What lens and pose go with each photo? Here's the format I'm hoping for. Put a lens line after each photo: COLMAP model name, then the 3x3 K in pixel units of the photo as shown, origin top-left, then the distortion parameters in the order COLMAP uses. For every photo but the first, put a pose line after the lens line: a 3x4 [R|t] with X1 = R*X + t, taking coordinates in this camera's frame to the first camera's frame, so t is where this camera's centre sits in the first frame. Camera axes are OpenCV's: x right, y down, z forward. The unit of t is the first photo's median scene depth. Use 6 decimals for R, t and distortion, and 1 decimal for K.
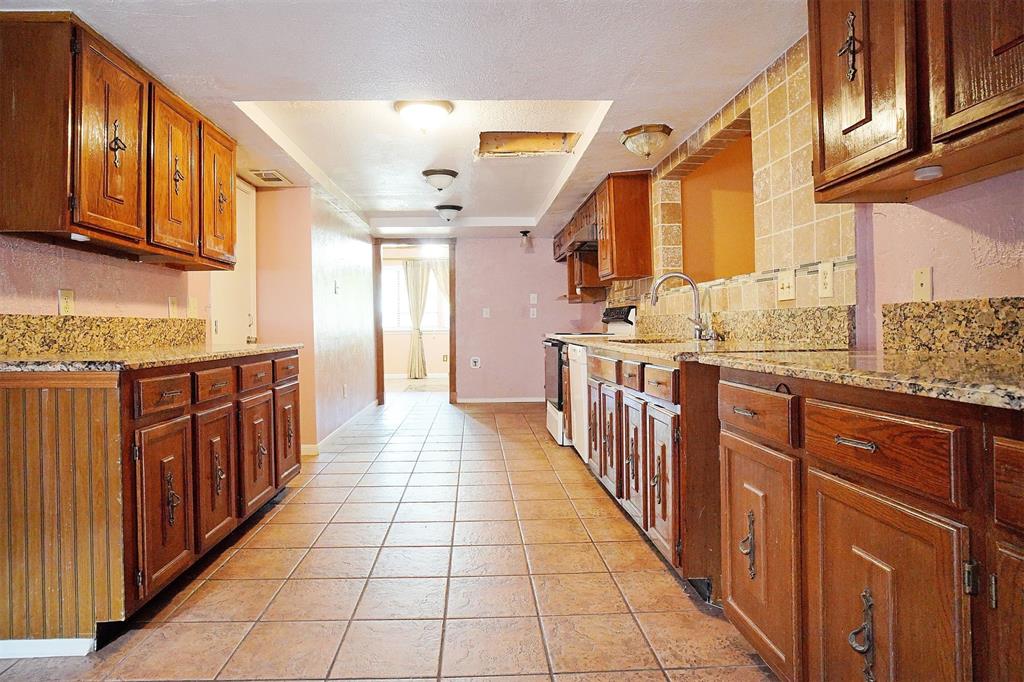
lens RADIAL K [[535.3, 0, 512.0], [0, 535.3, 341.0], [0, 0, 1]] dist [-0.025856, 0.000456]
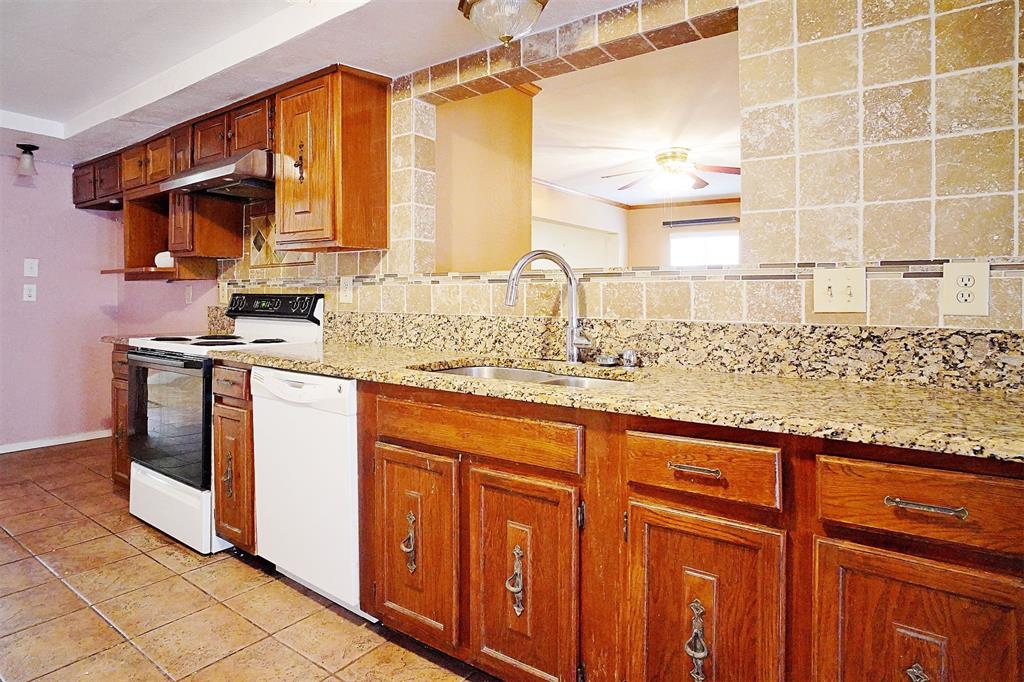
lens RADIAL K [[601.4, 0, 510.0], [0, 601.4, 313.1], [0, 0, 1]] dist [-0.038122, -0.000120]
pose [[0.677028, 0.005770, 0.735934, -0.170749], [0.007857, 0.999856, -0.015067, -0.040243], [-0.735915, 0.015983, 0.676885, 0.473404]]
